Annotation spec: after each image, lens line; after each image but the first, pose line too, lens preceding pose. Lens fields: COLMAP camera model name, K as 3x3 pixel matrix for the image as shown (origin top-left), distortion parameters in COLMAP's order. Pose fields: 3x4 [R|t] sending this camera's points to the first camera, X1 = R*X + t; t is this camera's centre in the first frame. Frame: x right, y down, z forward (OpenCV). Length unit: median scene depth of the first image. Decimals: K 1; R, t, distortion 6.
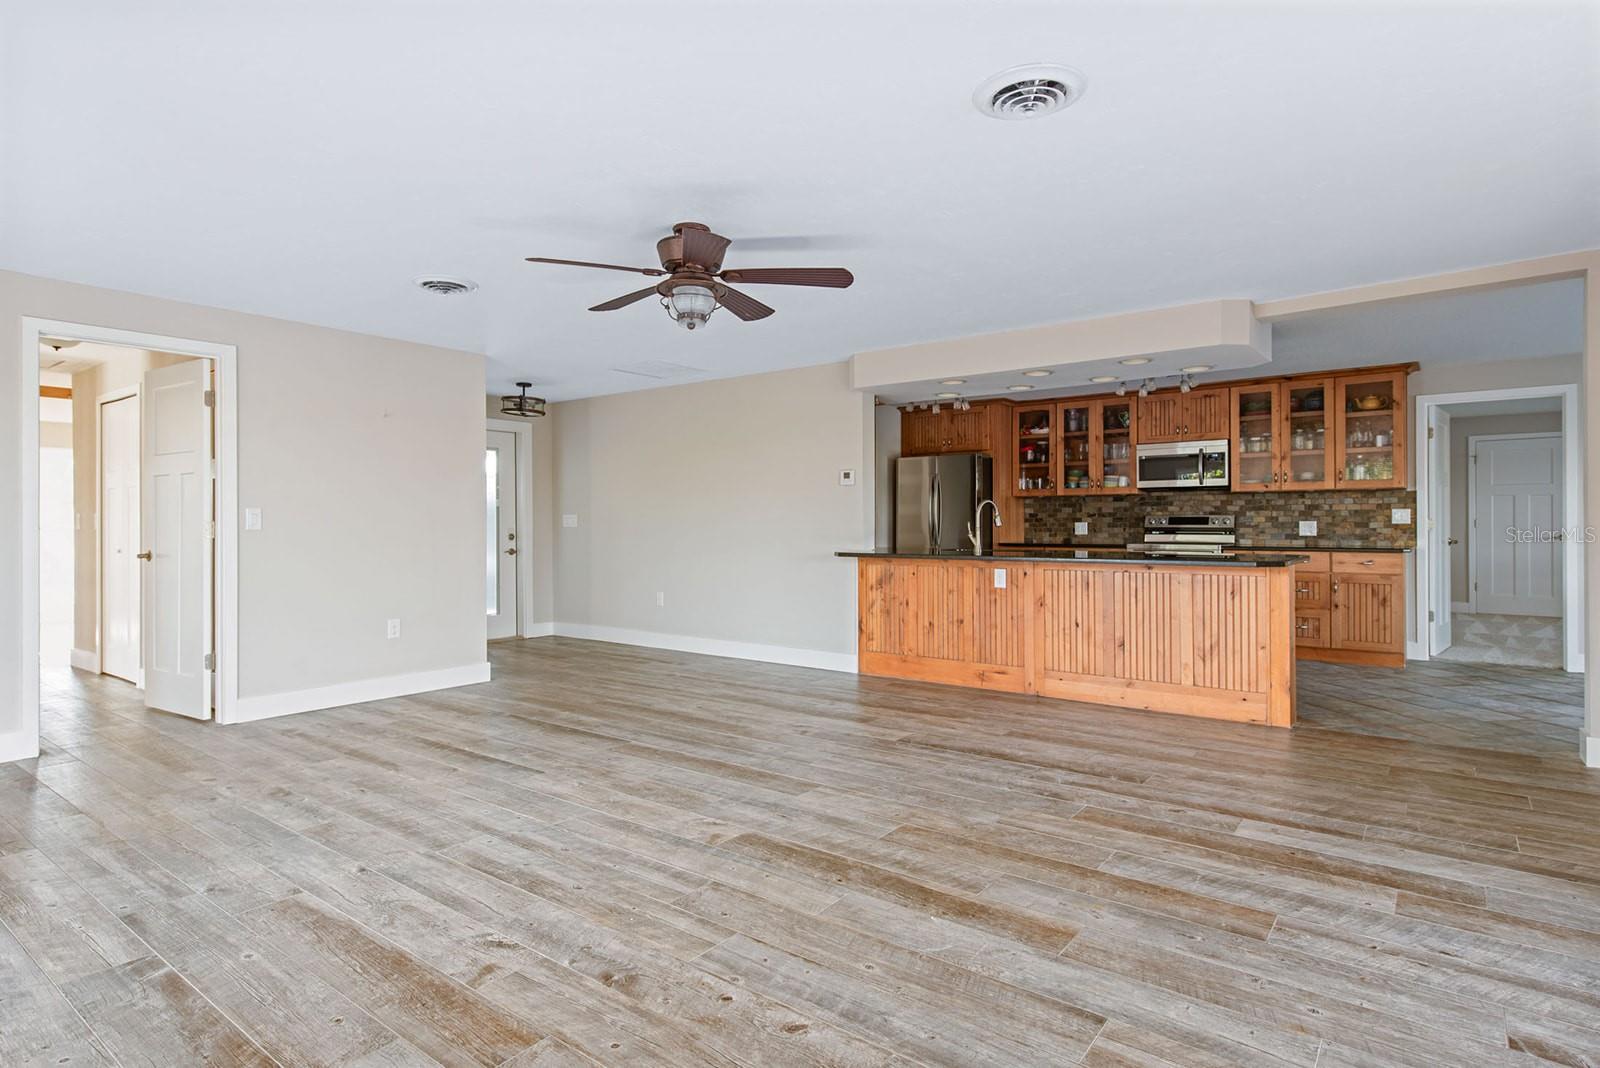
lens RADIAL K [[842.3, 0, 799.9], [0, 842.3, 520.7], [0, 0, 1]] dist [0.003885, -0.001067]
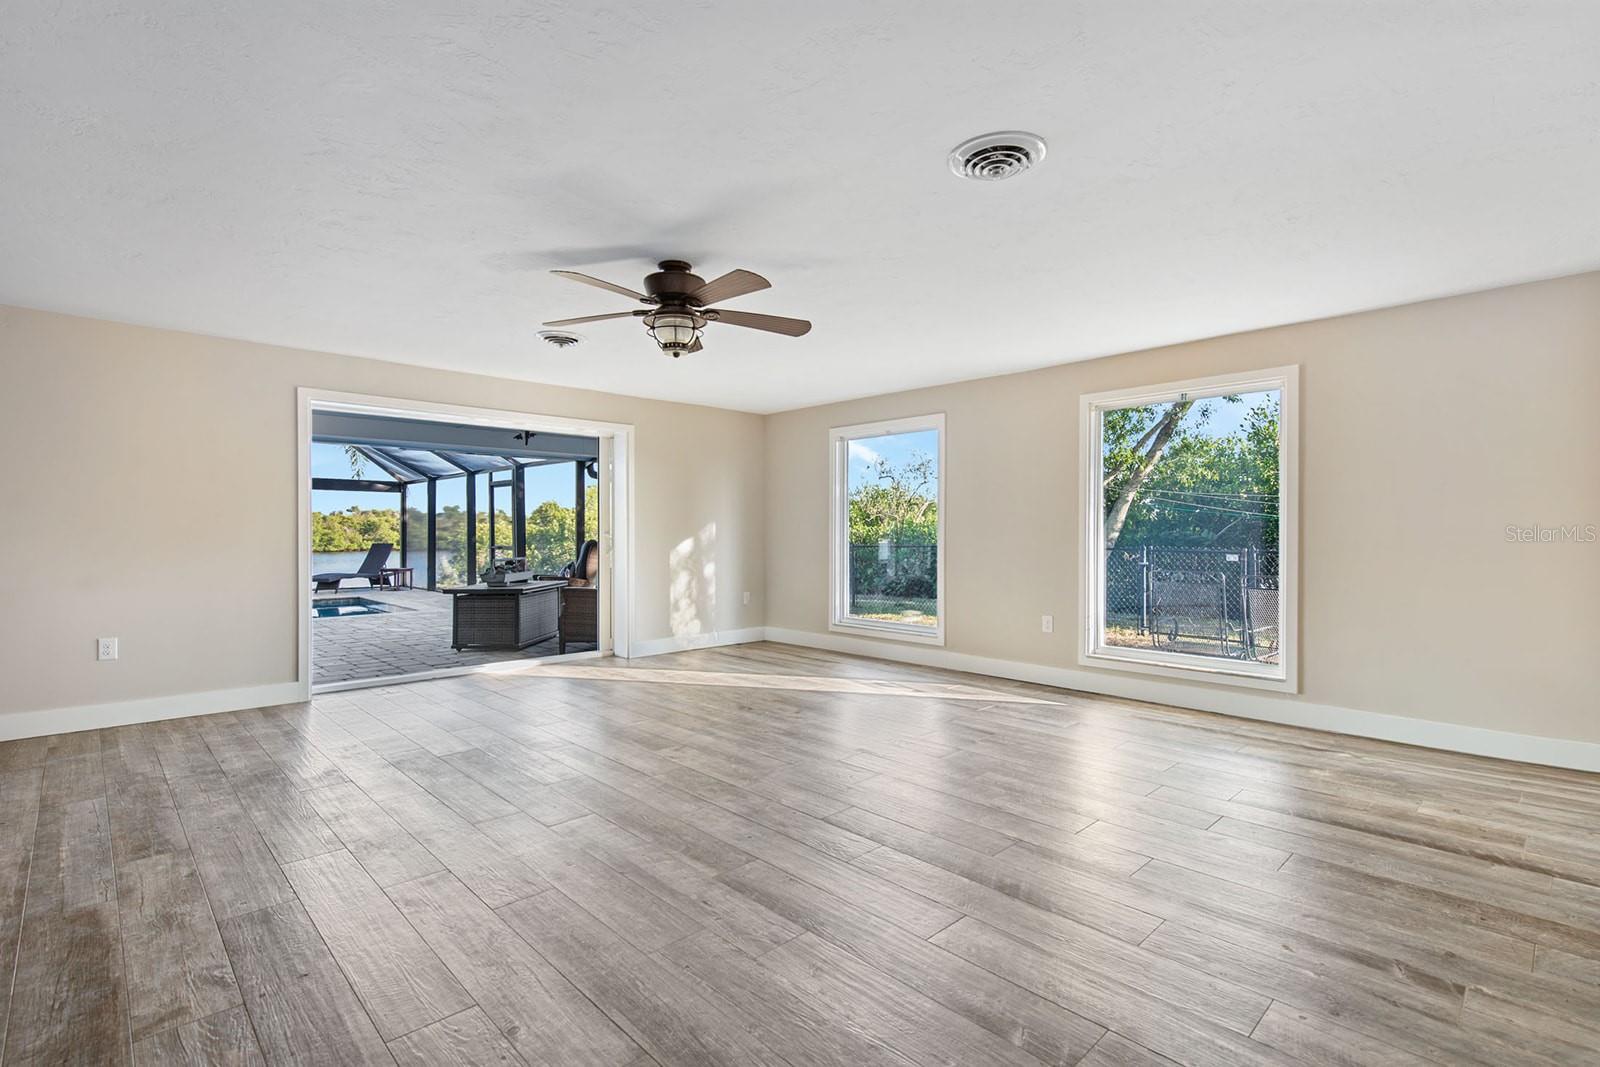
lens RADIAL K [[747.7, 0, 790.7], [0, 747.7, 543.1], [0, 0, 1]] dist [0.001643, -0.000099]
pose [[-0.985889, 0.000654, 0.167400, -0.217232], [0.002510, 0.999938, 0.010876, 0.003460], [-0.167382, 0.011142, -0.985829, 0.957292]]
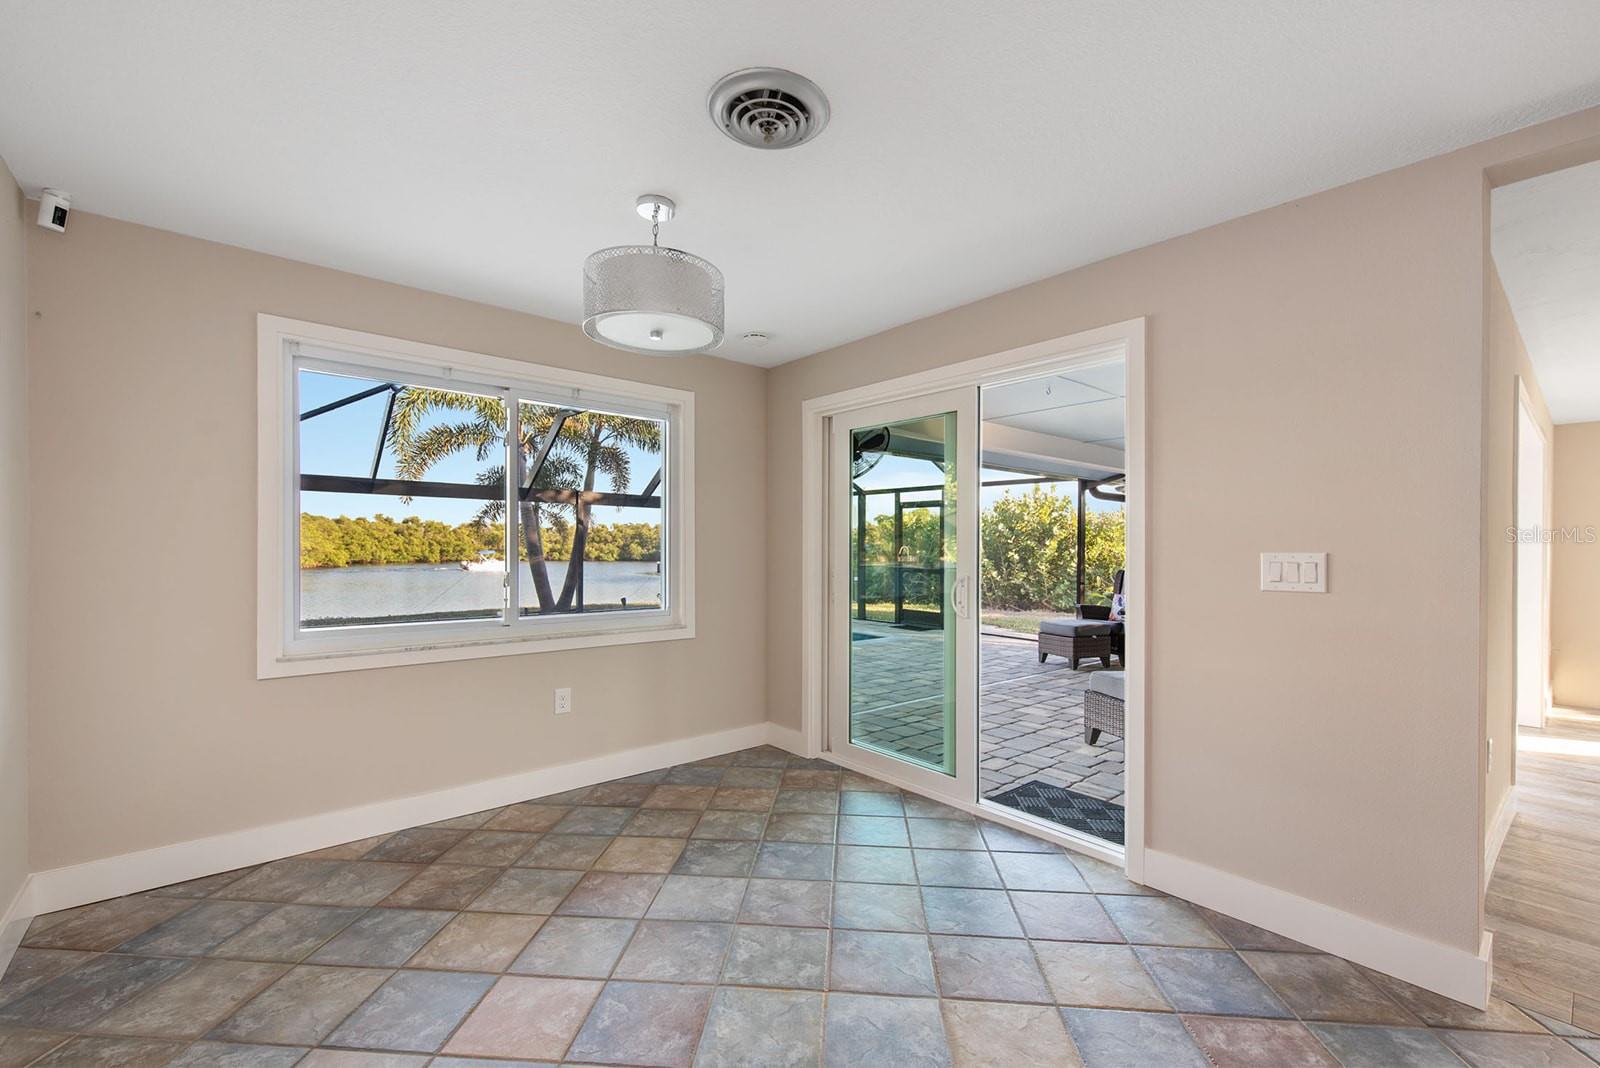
lens RADIAL K [[674.7, 0, 808.8], [0, 674.7, 541.6], [0, 0, 1]] dist [0.006813, -0.000594]
pose [[-0.977993, -0.003544, 0.208608, 0.743304], [-0.005716, 0.999936, -0.009813, -0.016969], [-0.208560, -0.010790, -0.977950, 0.910014]]
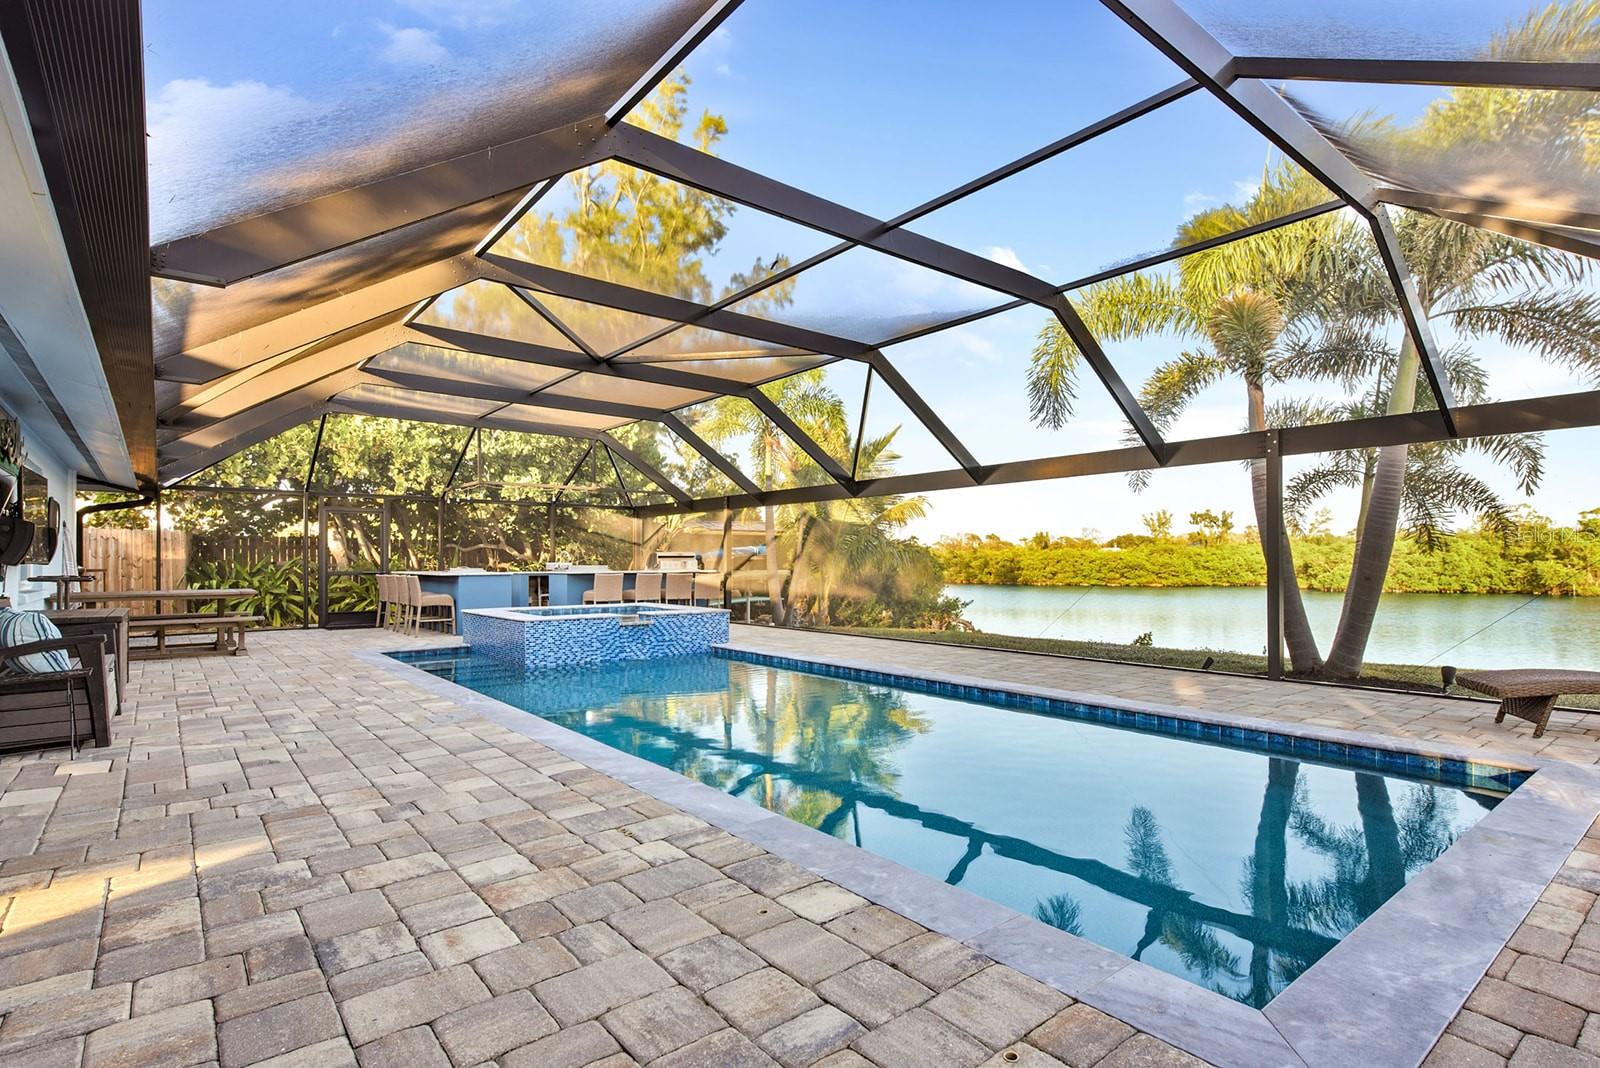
lens RADIAL K [[777.2, 0, 769.4], [0, 777.2, 555.9], [0, 0, 1]] dist [0.002117, 0.000122]
pose [[0.260809, 0.012620, 0.965308, 0.564506], [-0.000152, 0.999915, -0.013031, 0.012795], [-0.965391, 0.003252, 0.260788, -0.463755]]
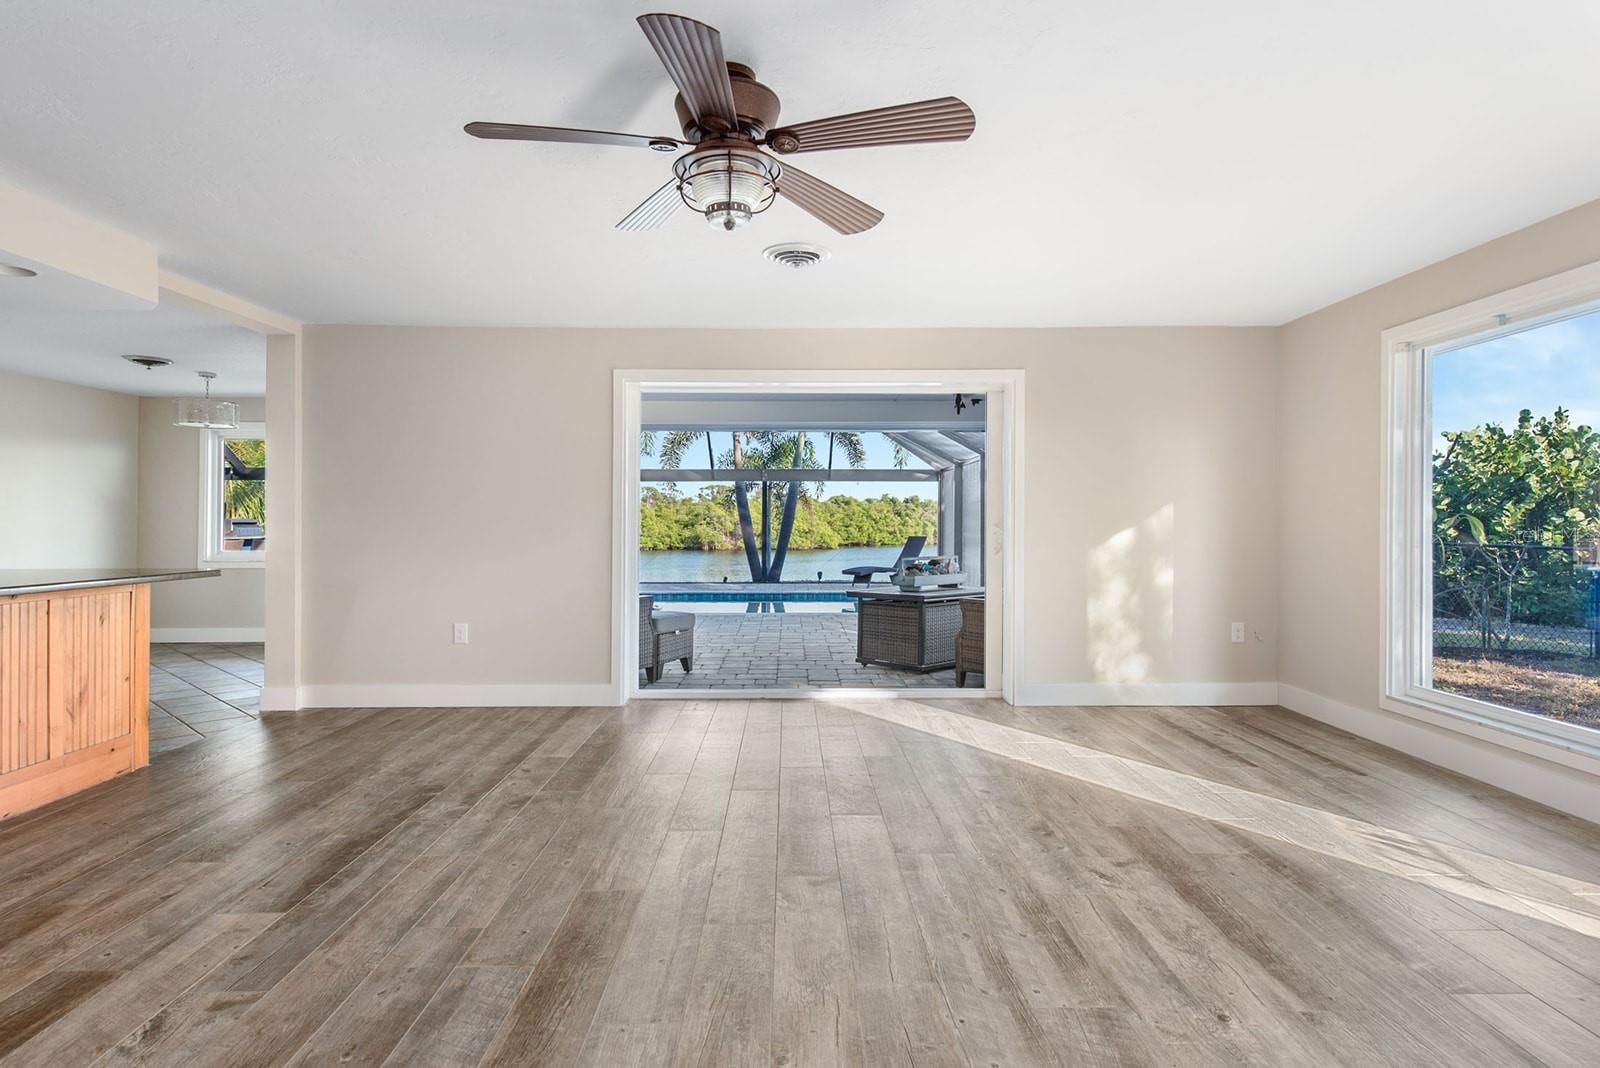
lens RADIAL K [[865.8, 0, 791.8], [0, 865.8, 528.8], [0, 0, 1]] dist [0.005547, 0.000058]
pose [[-0.608173, -0.000271, 0.793804, -0.341369], [0.000228, 1.000000, 0.000516, 0.003714], [-0.793804, 0.000495, -0.608173, 0.673114]]
